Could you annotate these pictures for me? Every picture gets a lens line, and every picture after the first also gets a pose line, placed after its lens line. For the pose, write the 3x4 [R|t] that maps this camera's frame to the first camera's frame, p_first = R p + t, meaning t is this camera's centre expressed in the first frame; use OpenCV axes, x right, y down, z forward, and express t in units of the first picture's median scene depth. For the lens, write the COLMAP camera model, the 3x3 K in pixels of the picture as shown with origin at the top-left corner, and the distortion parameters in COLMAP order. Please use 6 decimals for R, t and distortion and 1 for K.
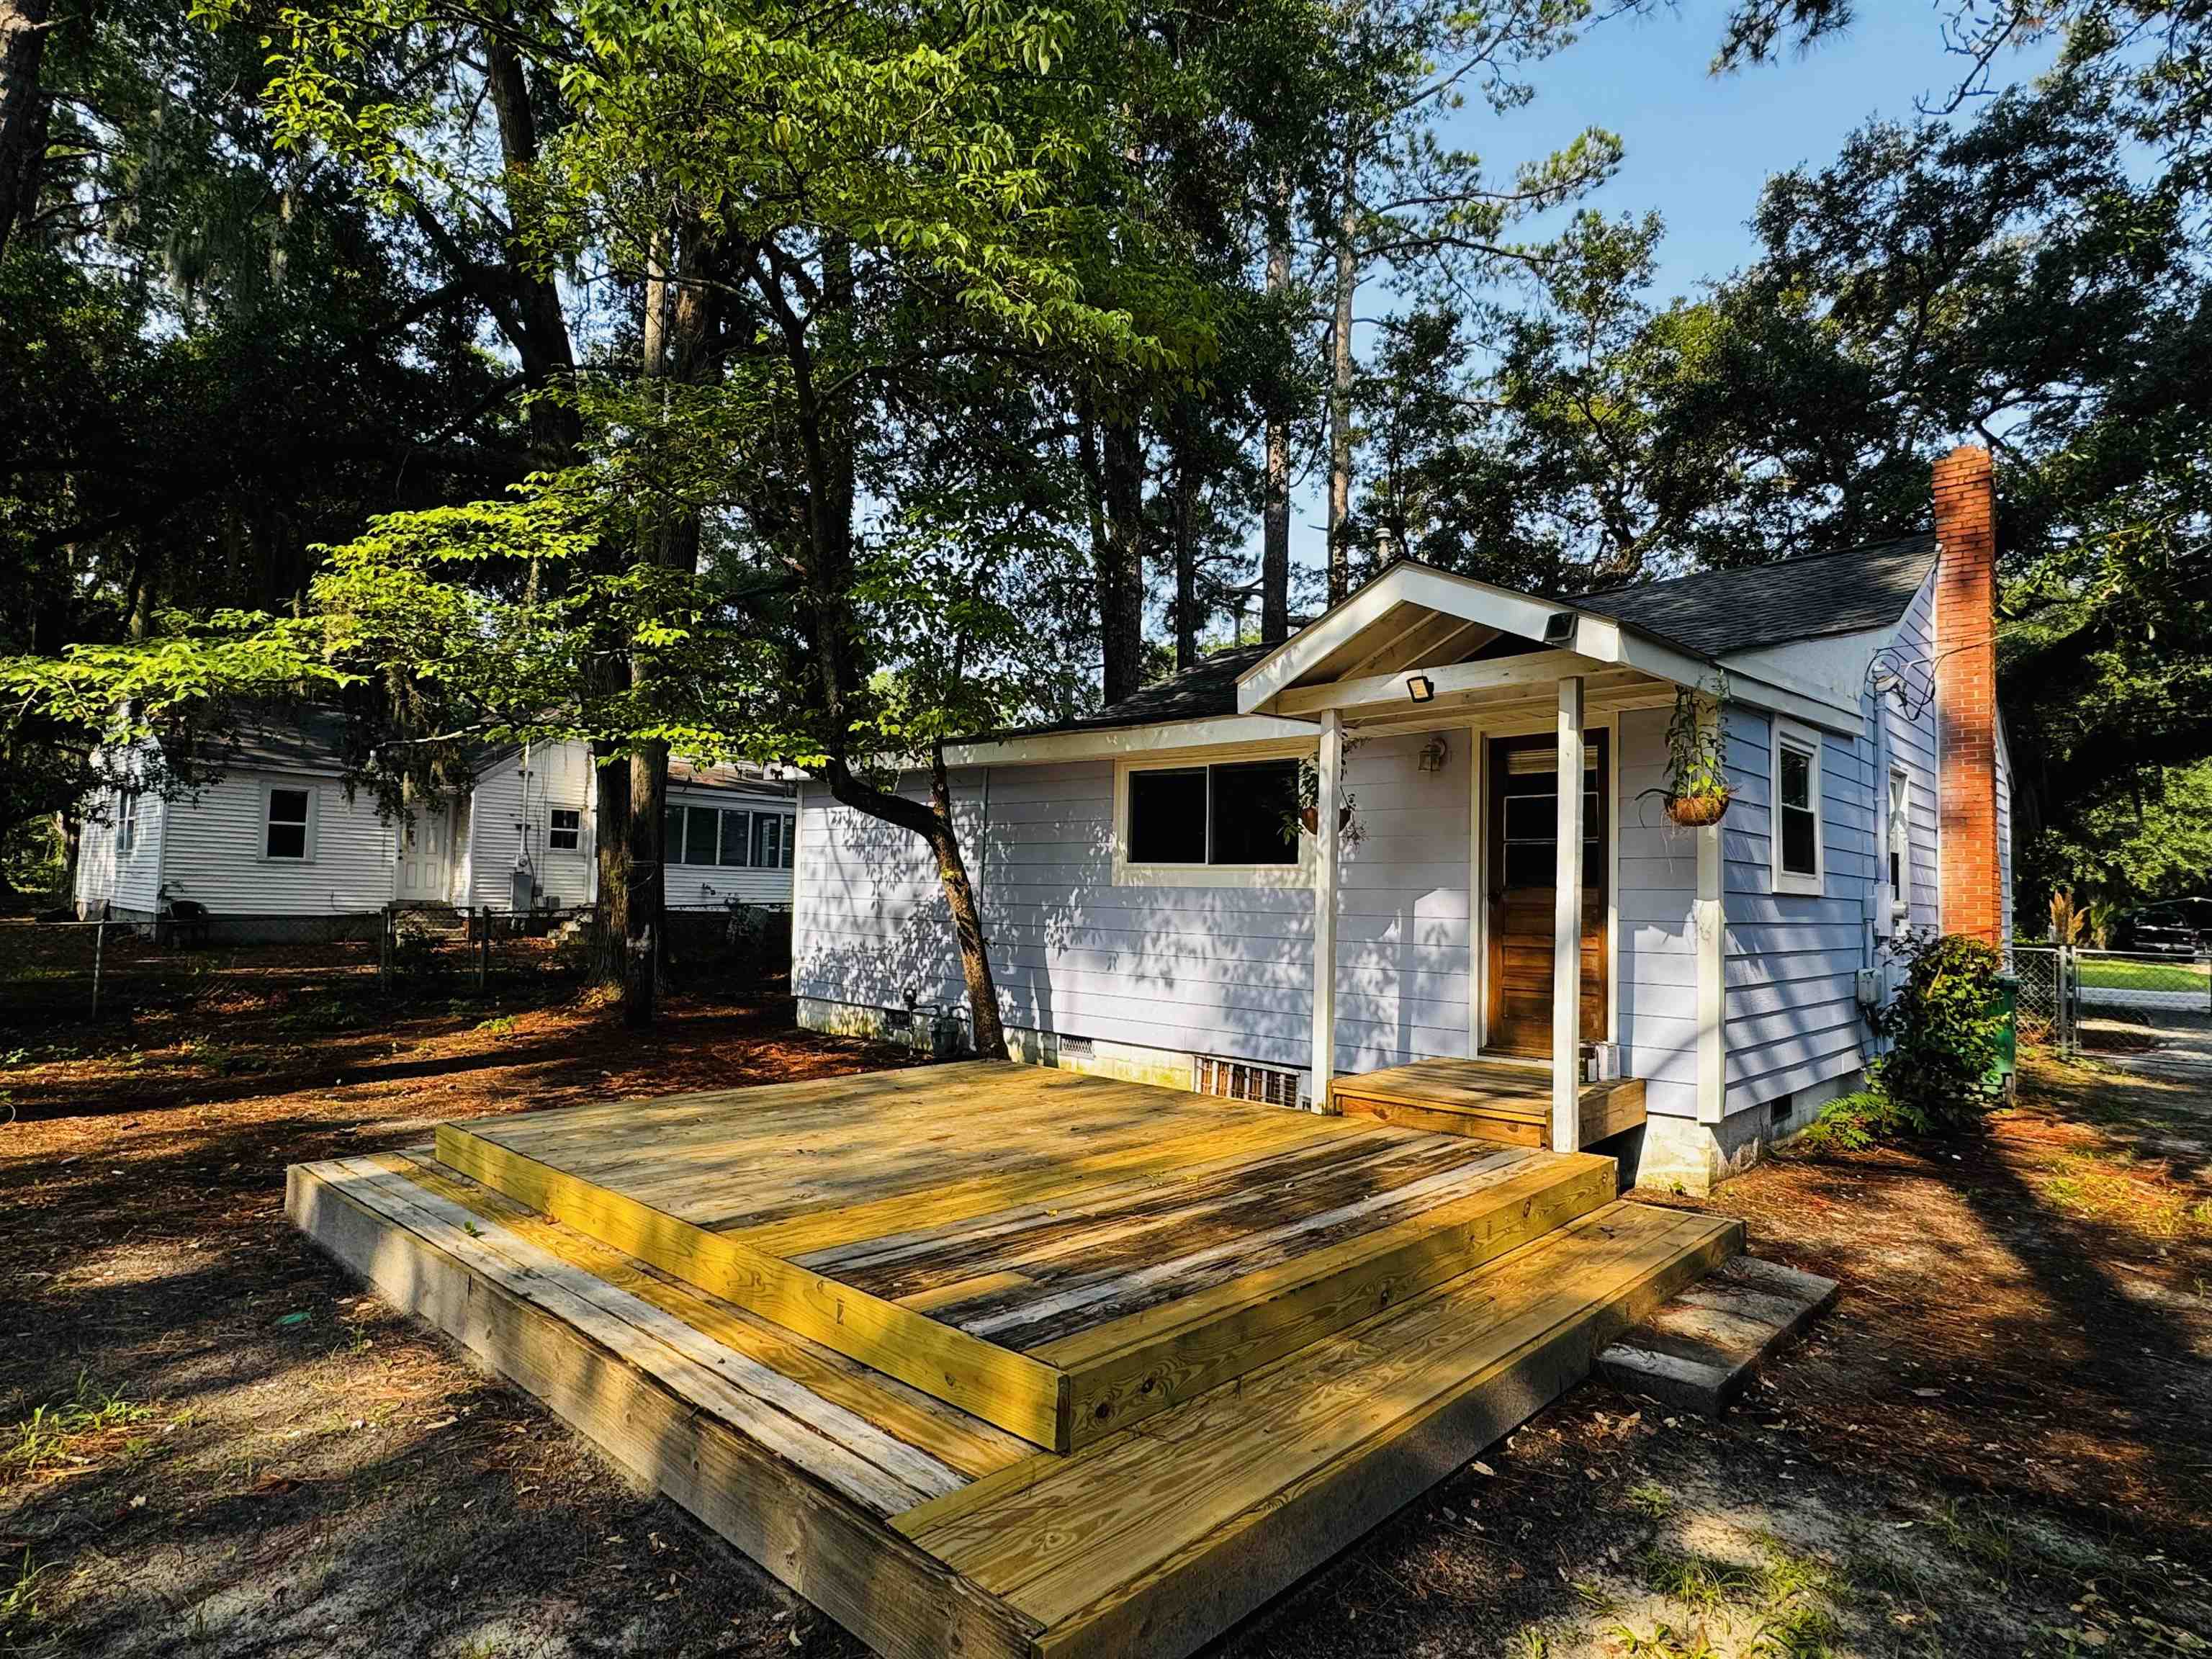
lens RADIAL K [[1189.6, 0, 1106.0], [0, 1189.6, 829.5], [0, 0, 1]] dist [-0.014635, 0.001806]
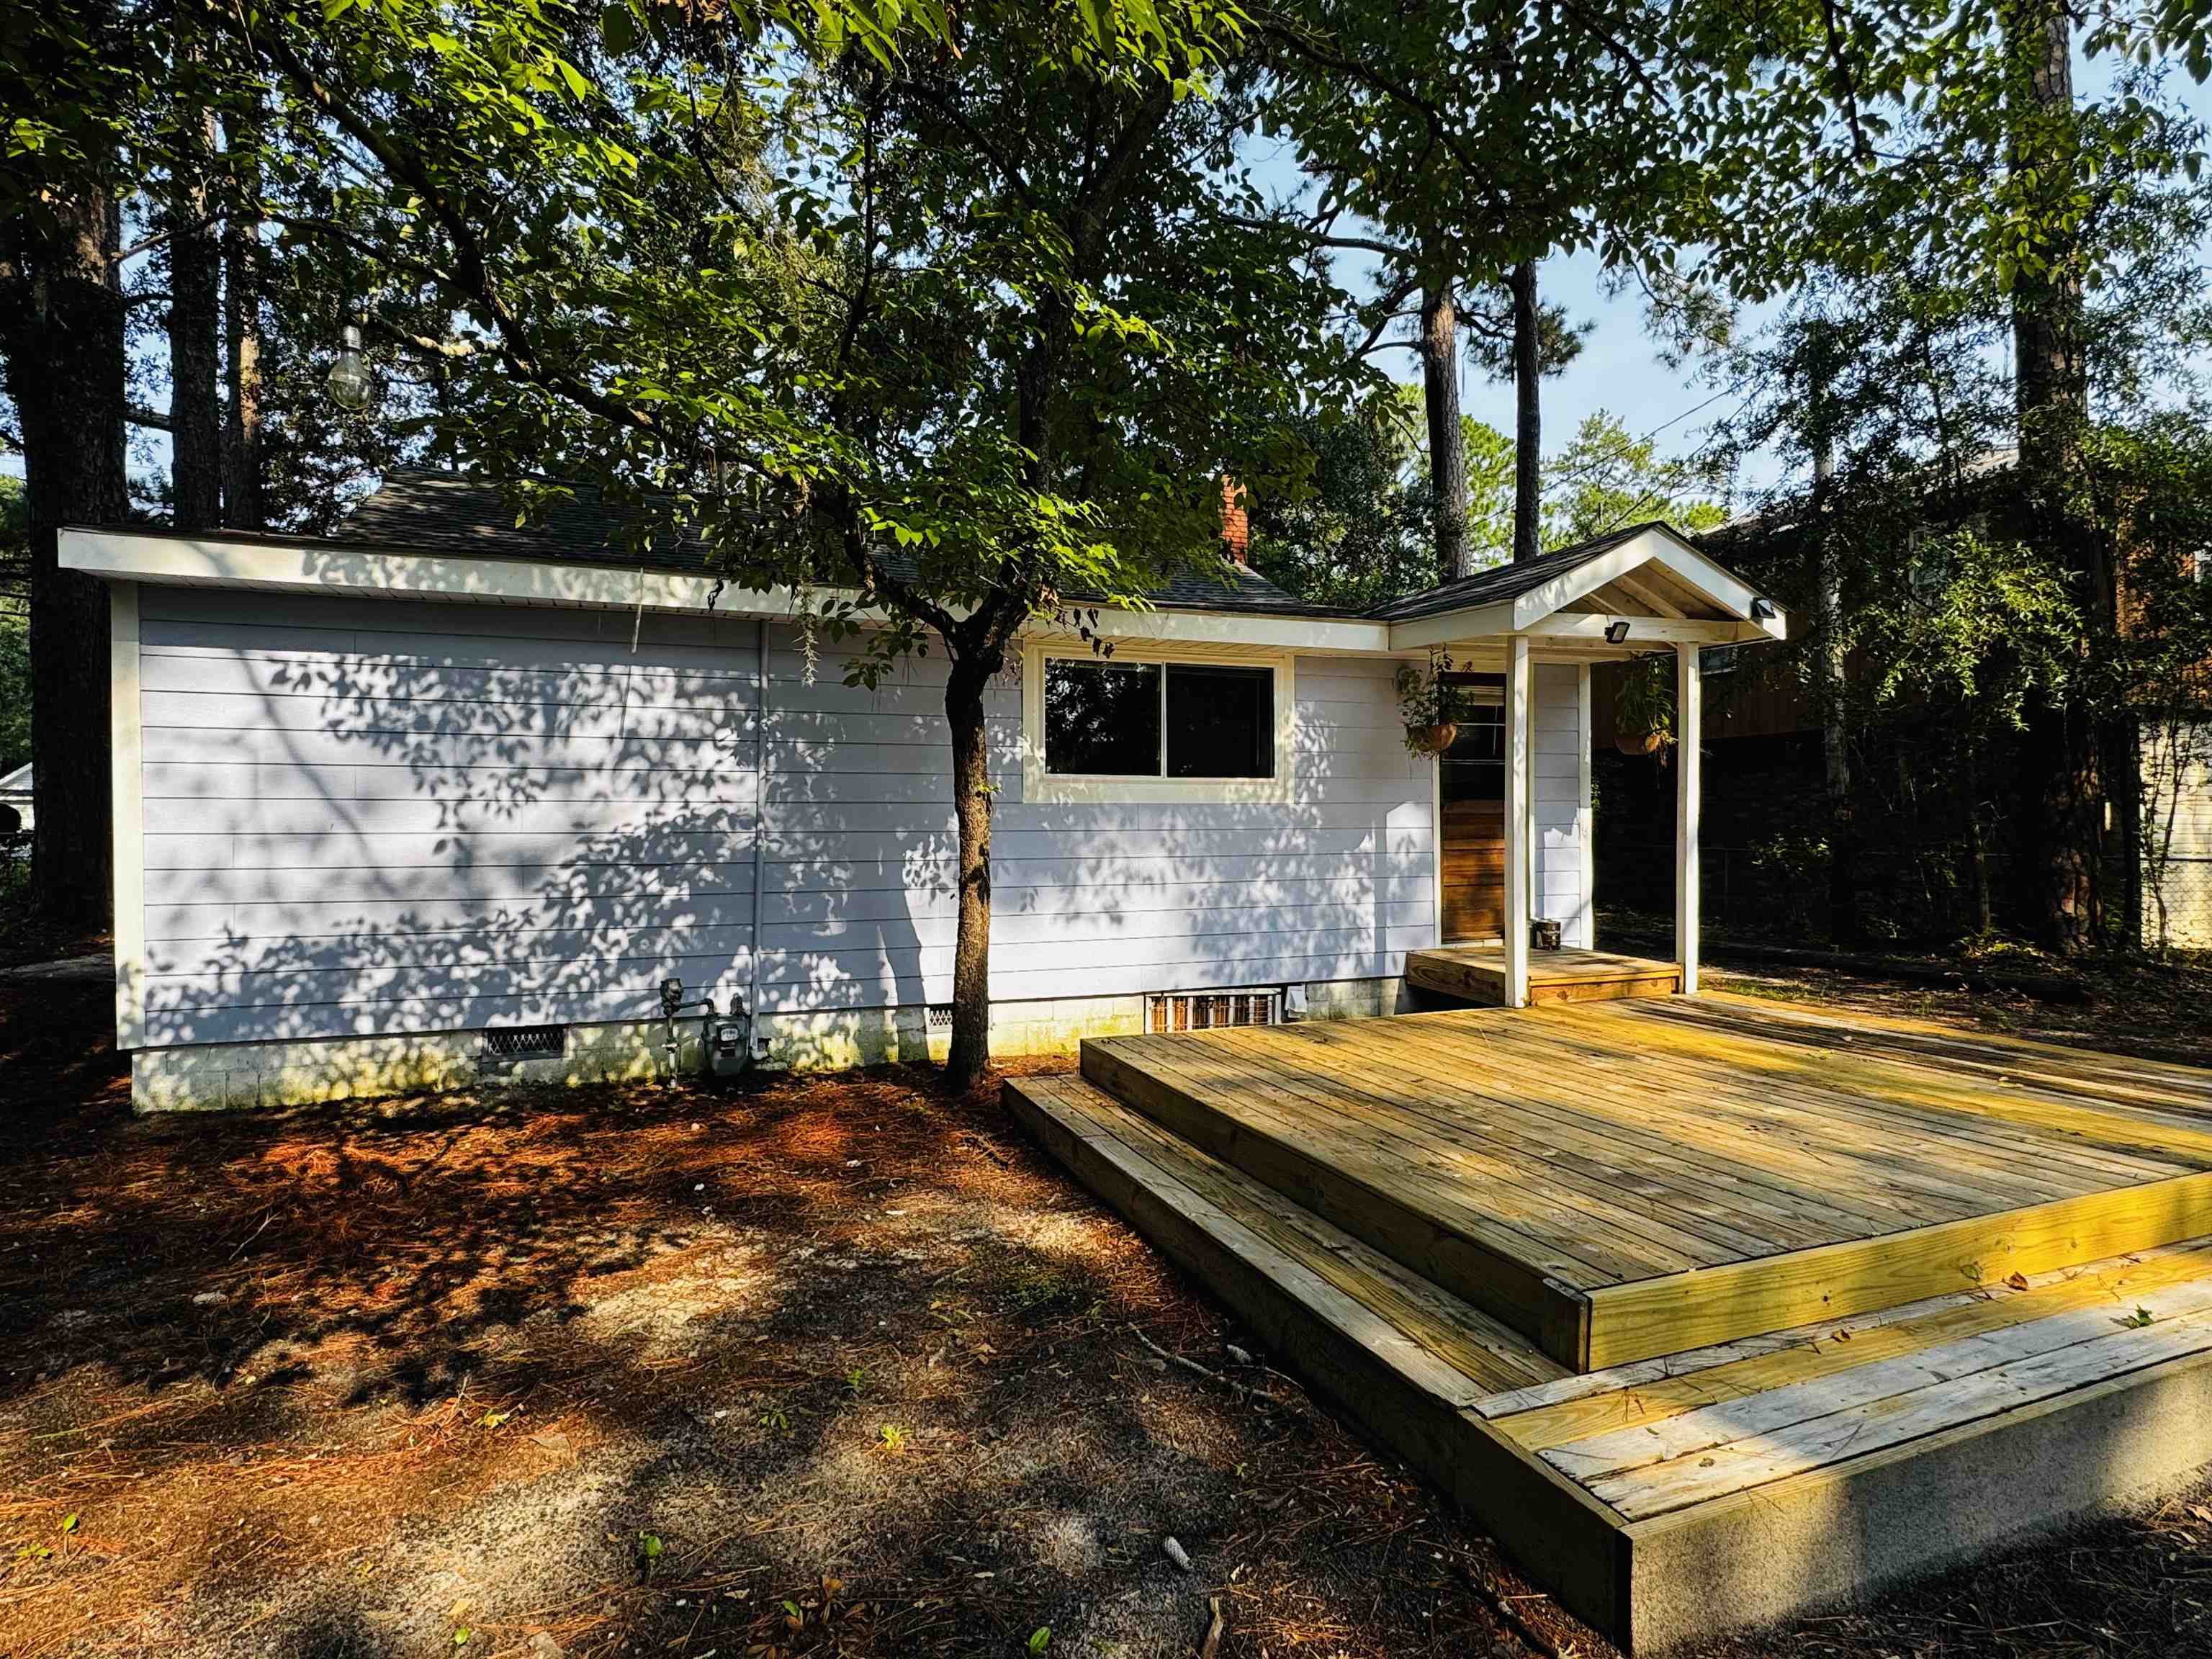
lens RADIAL K [[1191.6, 0, 1099.3], [0, 1191.6, 819.6], [0, 0, 1]] dist [0.001247, -0.000635]
pose [[0.440835, -0.024797, 0.897246, -0.691829], [-0.036117, 0.998319, 0.045335, 0.021216], [-0.896861, -0.052391, 0.439198, 0.626875]]
